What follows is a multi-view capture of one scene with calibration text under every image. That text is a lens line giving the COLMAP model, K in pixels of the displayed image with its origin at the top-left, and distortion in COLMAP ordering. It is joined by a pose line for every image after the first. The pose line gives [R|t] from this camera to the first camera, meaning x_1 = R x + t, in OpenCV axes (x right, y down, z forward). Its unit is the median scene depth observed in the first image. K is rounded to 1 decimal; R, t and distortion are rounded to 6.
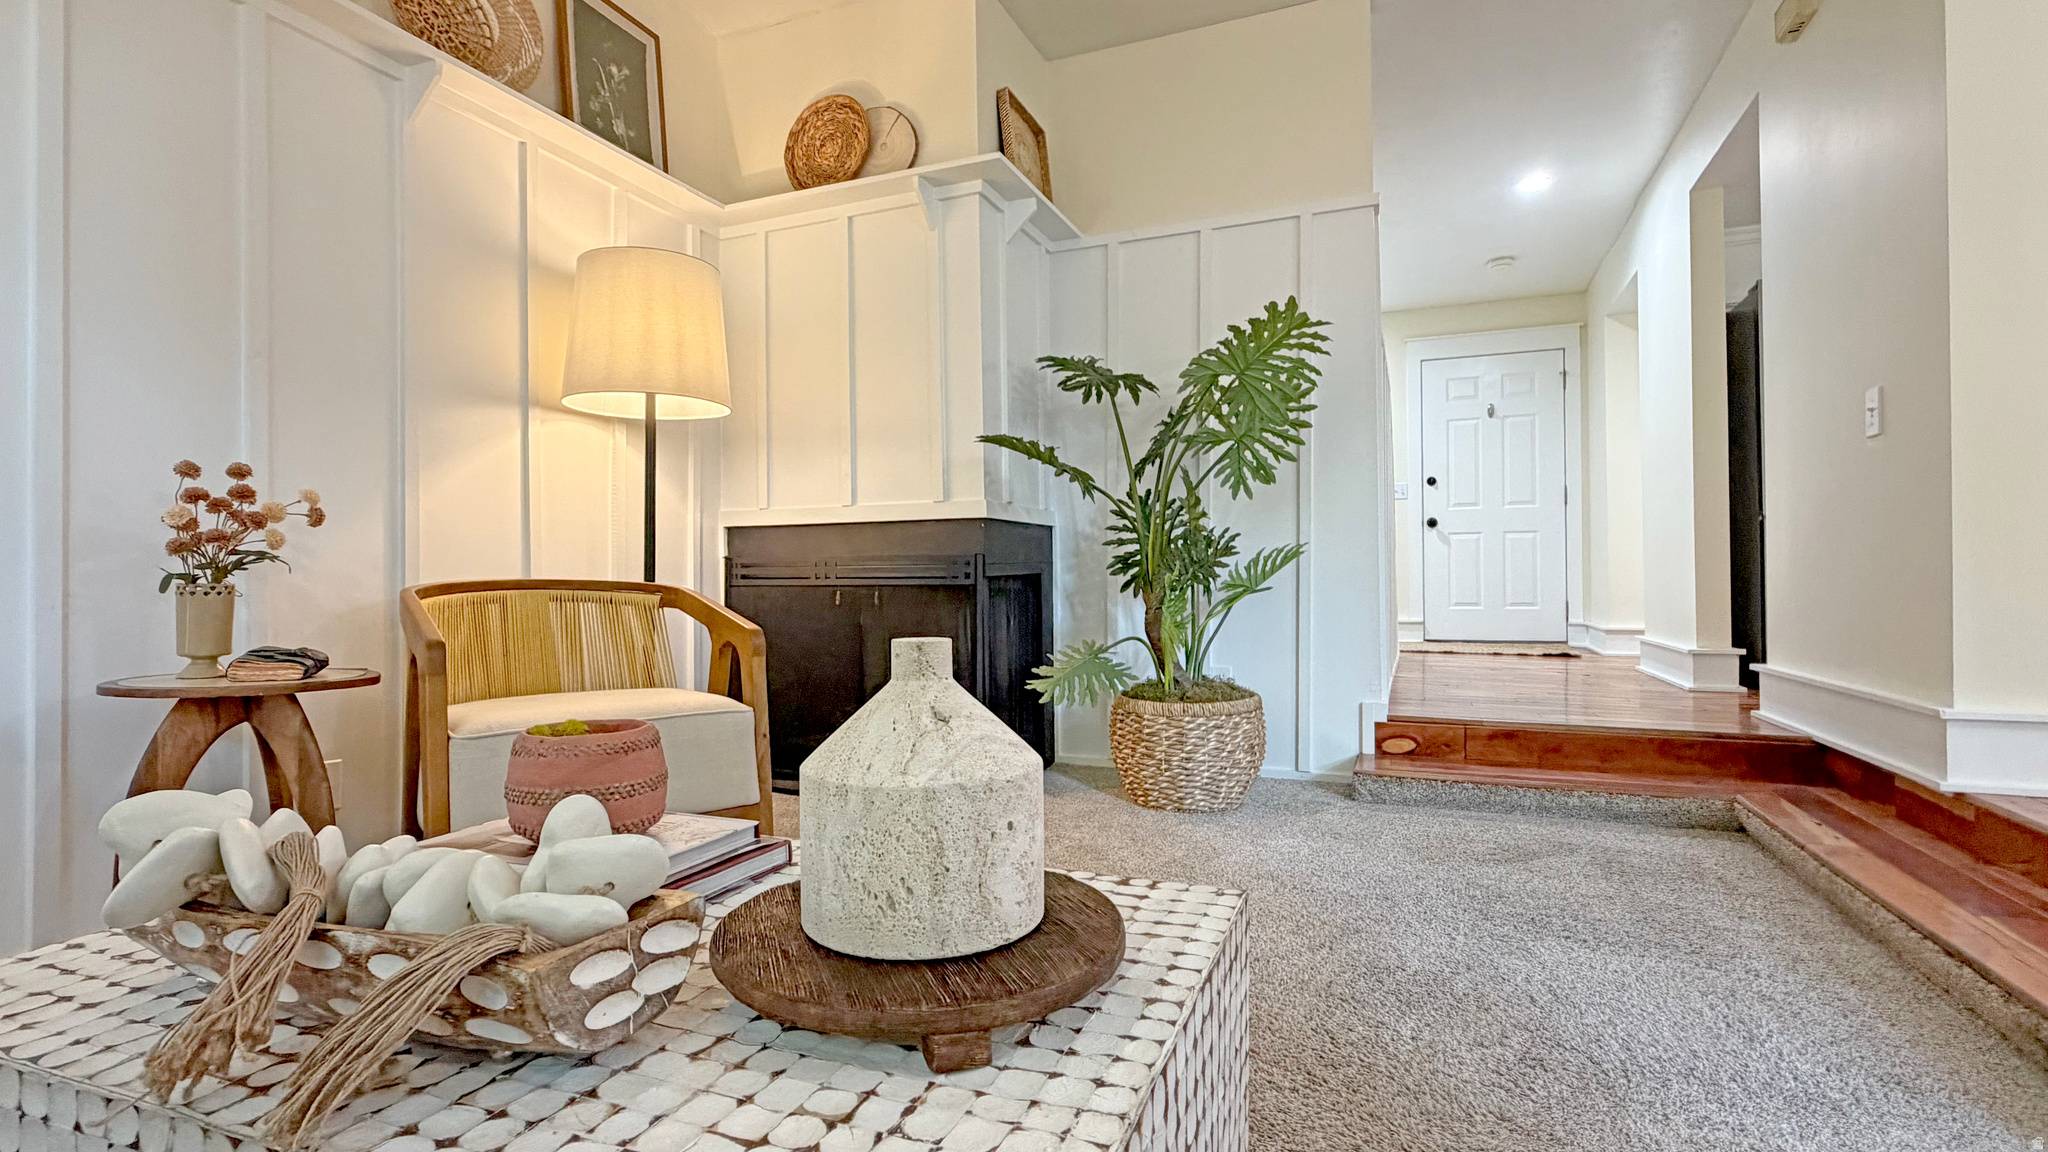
lens RADIAL K [[955.9, 0, 1043.4], [0, 955.9, 591.8], [0, 0, 1]] dist [0.002643, -0.000320]
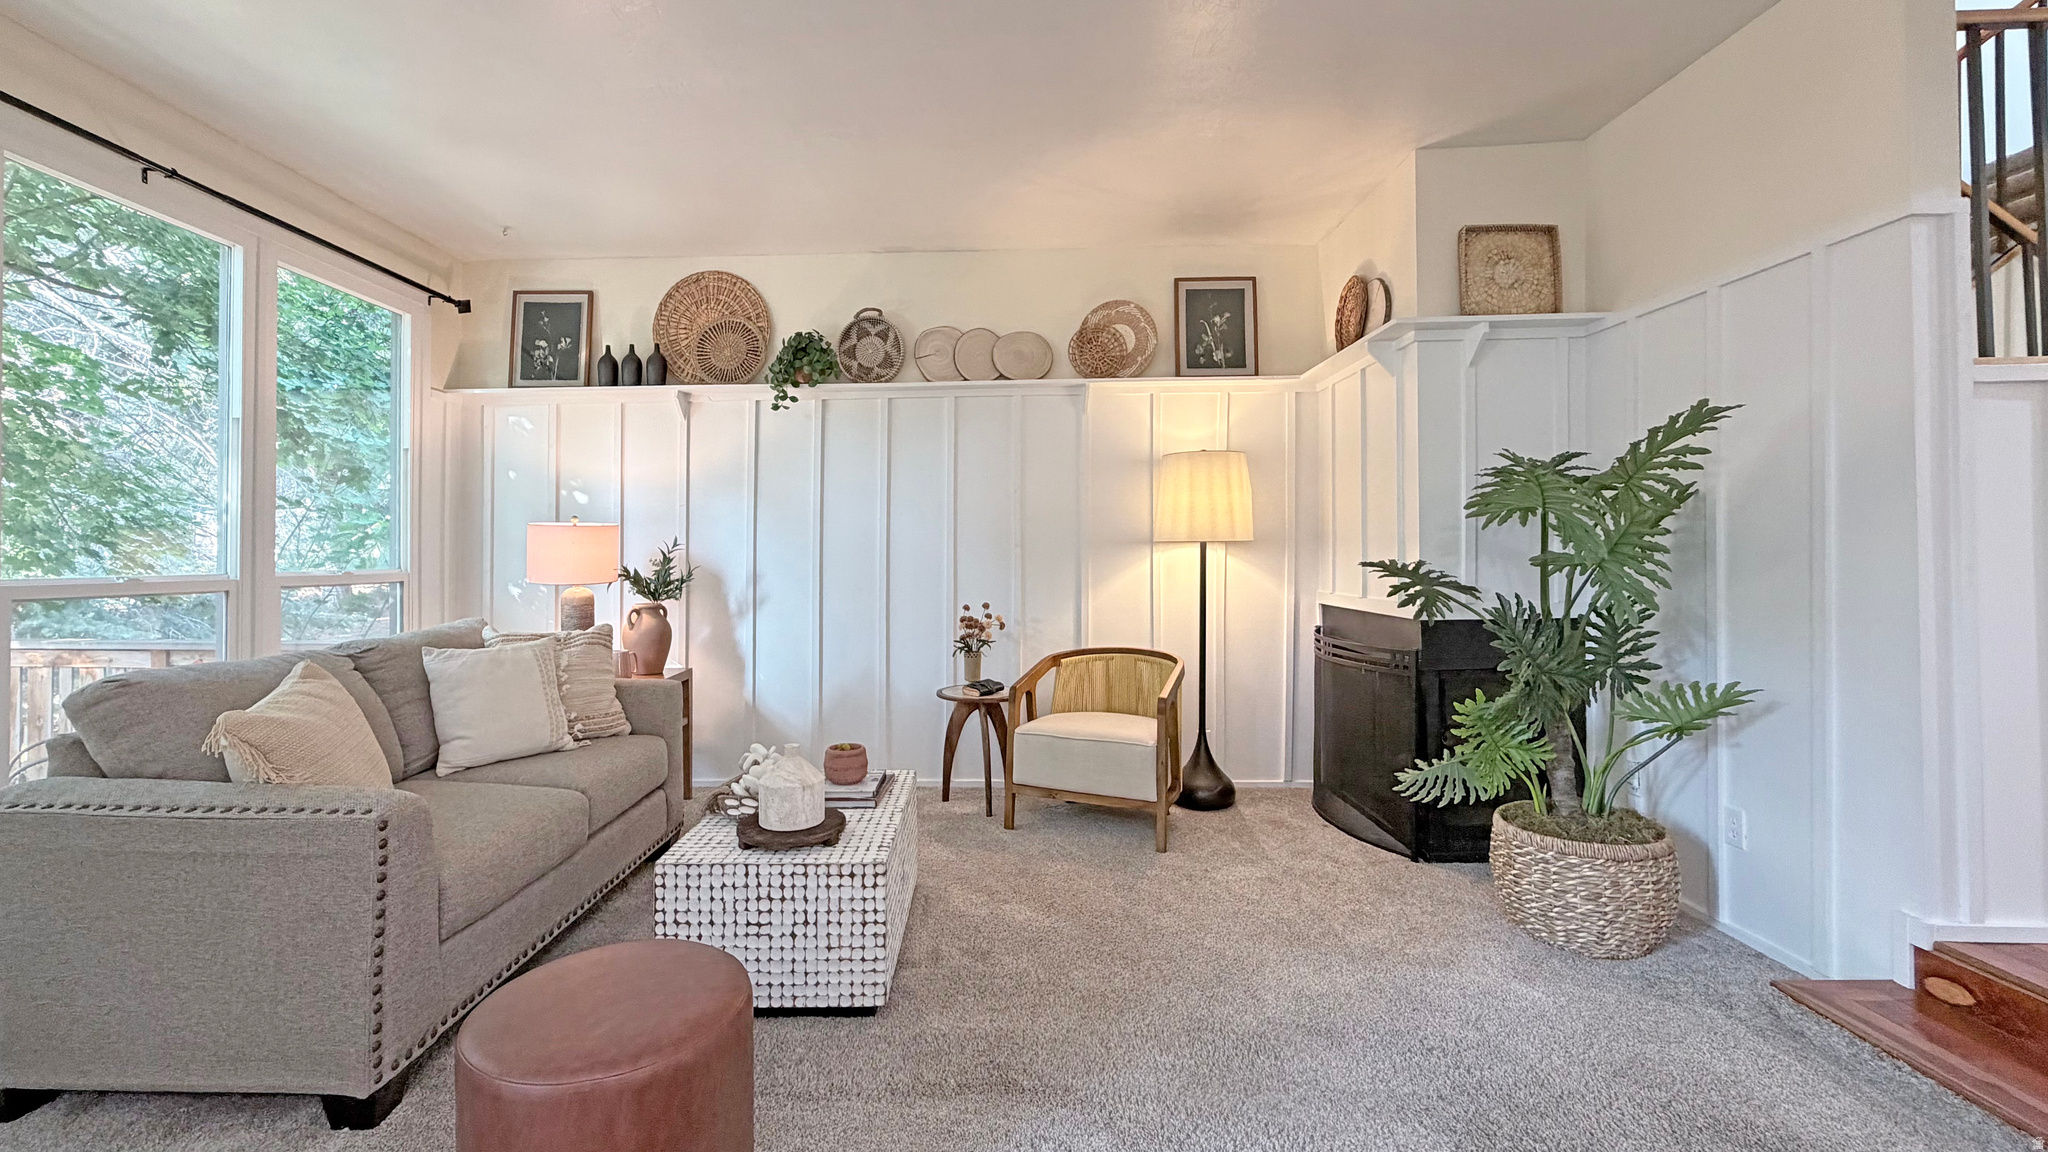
lens RADIAL K [[894.4, 0, 959.5], [0, 894.4, 537.7], [0, 0, 1]] dist [0.004673, -0.000773]
pose [[0.320645, -0.008894, -0.947158, 0.895318], [0.002500, 0.999960, -0.008543, -0.191960], [0.947196, 0.000372, 0.320655, 0.137357]]
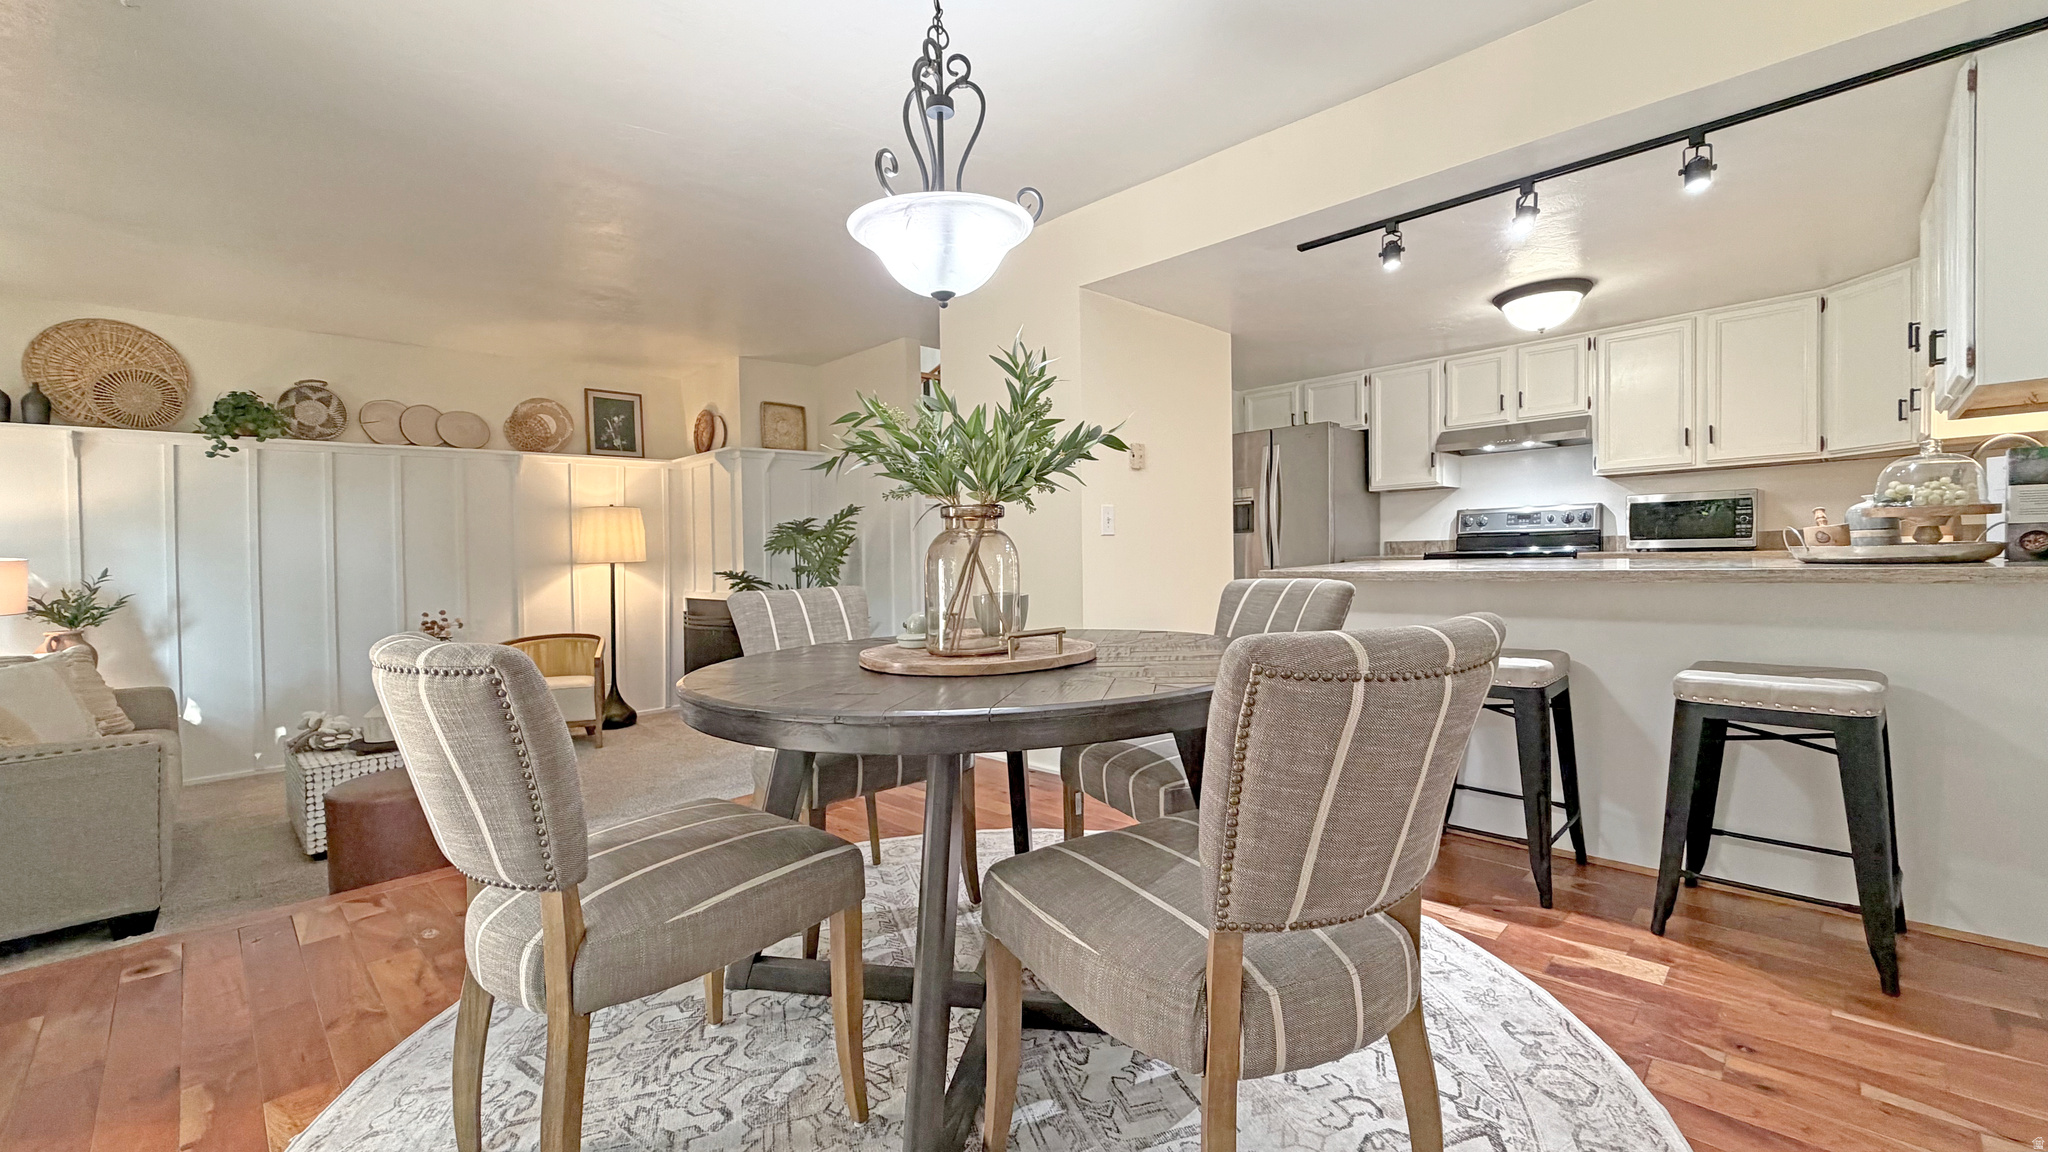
lens RADIAL K [[817.4, 0, 1063.5], [0, 817.4, 566.6], [0, 0, 1]] dist [0.005042, -0.000824]
pose [[0.925647, -0.009212, -0.378276, 1.548923], [0.018852, 0.999585, 0.021788, -0.211900], [0.377918, -0.027299, 0.925436, -0.570222]]
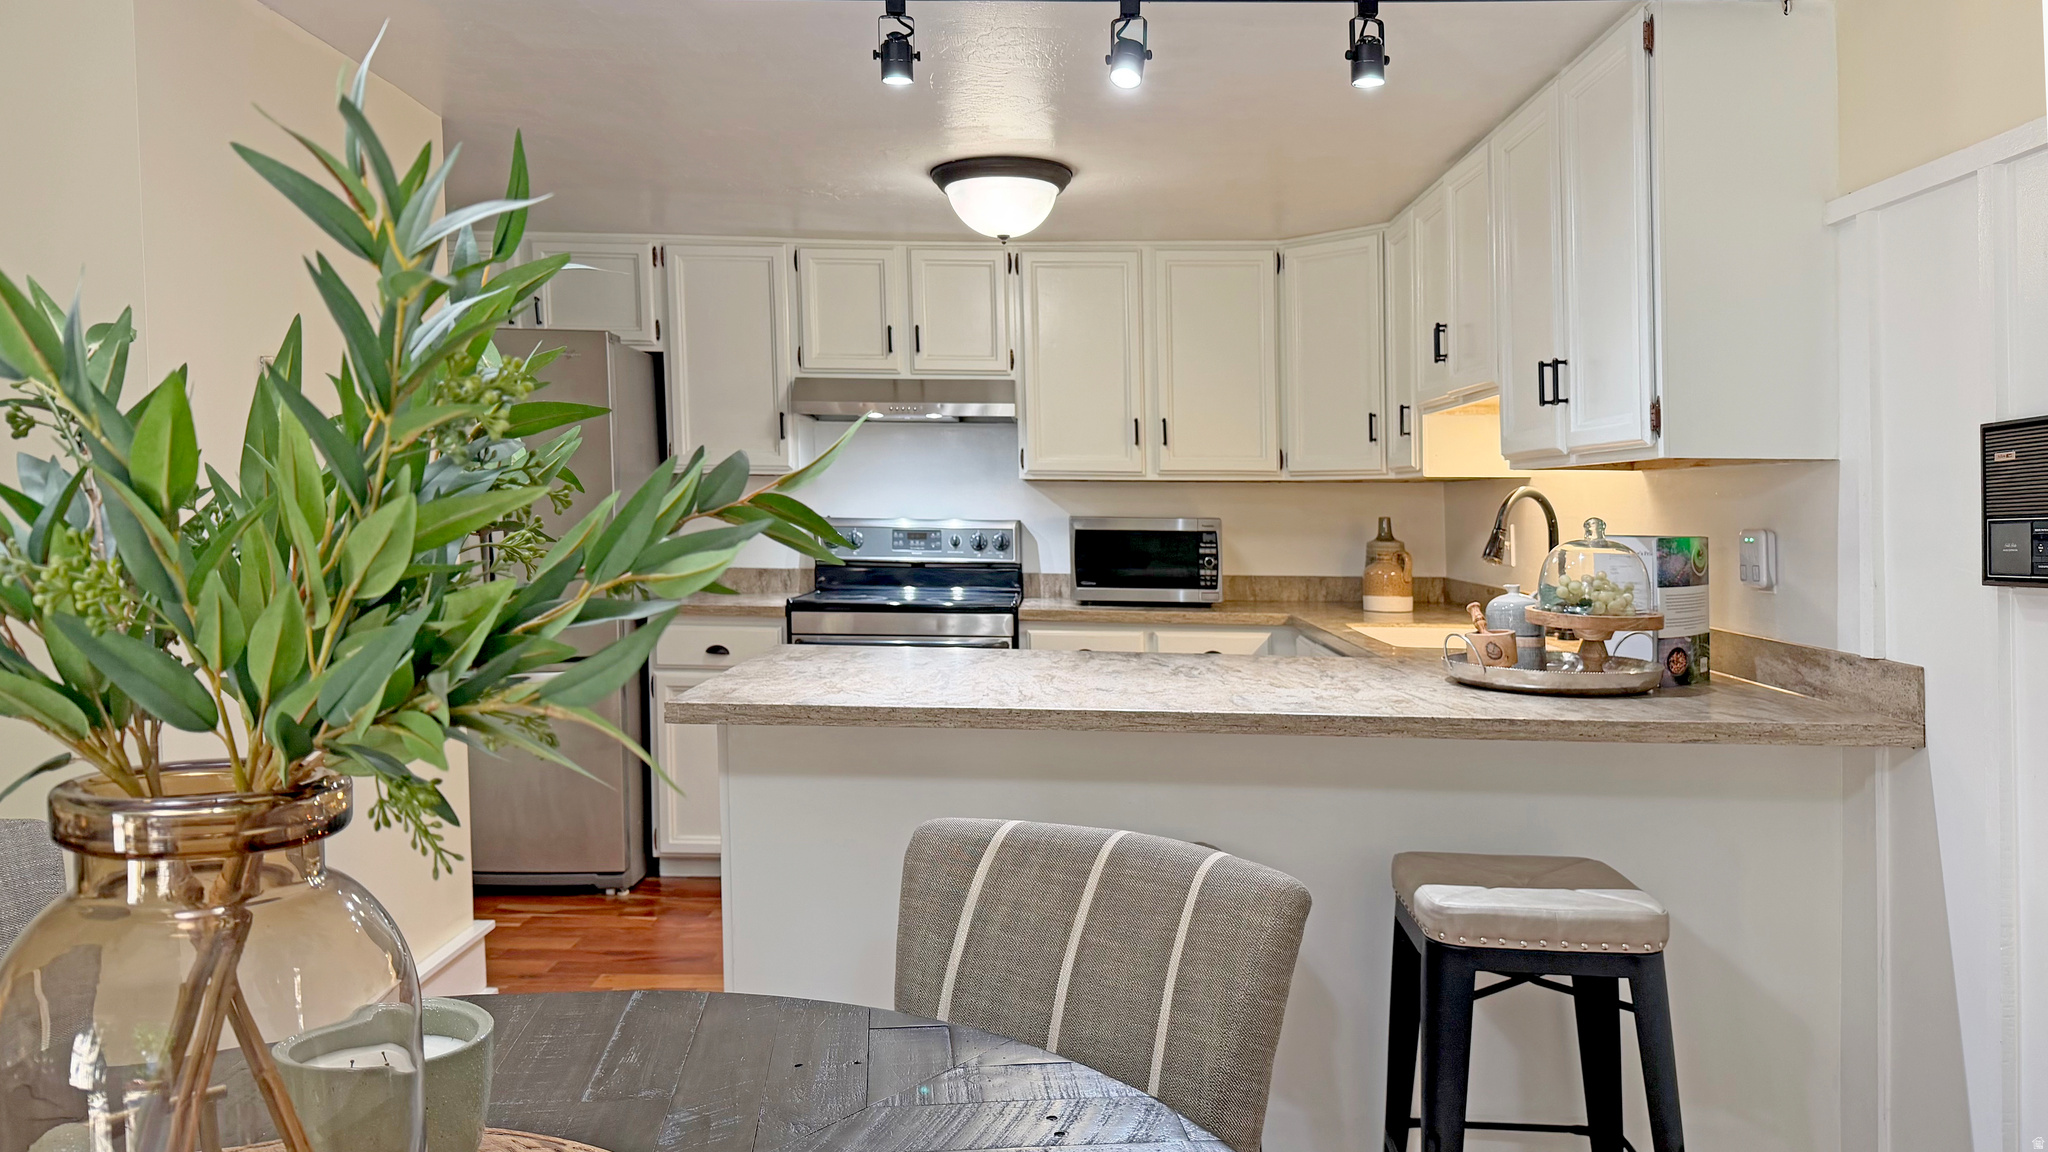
lens RADIAL K [[1451.9, 0, 1016.4], [0, 1451.9, 601.3], [0, 0, 1]] dist [0.050248, -0.000016]
pose [[0.943178, 0.004472, 0.332257, 1.302383], [-0.025099, 0.998012, 0.057816, -0.292054], [-0.331337, -0.062870, 0.941415, -0.357675]]
